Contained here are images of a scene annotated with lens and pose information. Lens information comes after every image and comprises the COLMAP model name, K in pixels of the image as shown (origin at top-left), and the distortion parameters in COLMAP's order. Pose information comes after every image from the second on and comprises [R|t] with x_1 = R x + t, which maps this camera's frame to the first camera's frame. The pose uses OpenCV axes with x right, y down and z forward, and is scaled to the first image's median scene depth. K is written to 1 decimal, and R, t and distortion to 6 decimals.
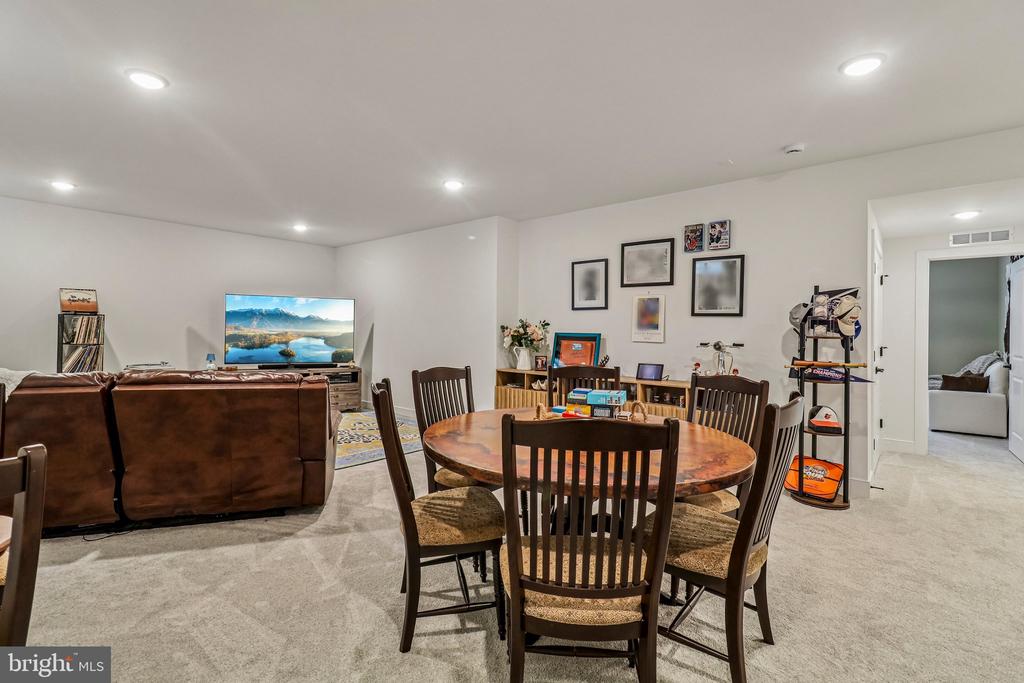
lens RADIAL K [[484.3, 0, 490.5], [0, 484.3, 325.1], [0, 0, 1]] dist [0.002039, -0.005700]
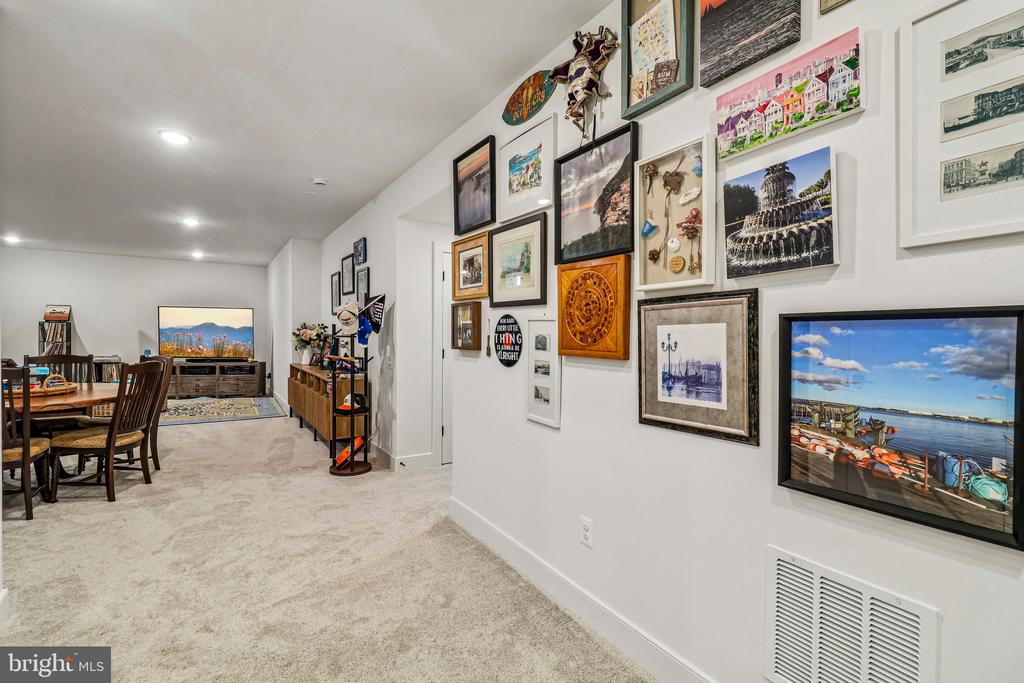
lens RADIAL K [[484.3, 0, 482.5], [0, 484.3, 341.0], [0, 0, 1]] dist [0.002039, -0.005700]
pose [[0.959313, 0.005191, -0.282297, 0.951402], [-0.000398, 0.999855, 0.017031, 0.013490], [0.282345, -0.016226, 0.959176, -0.044639]]
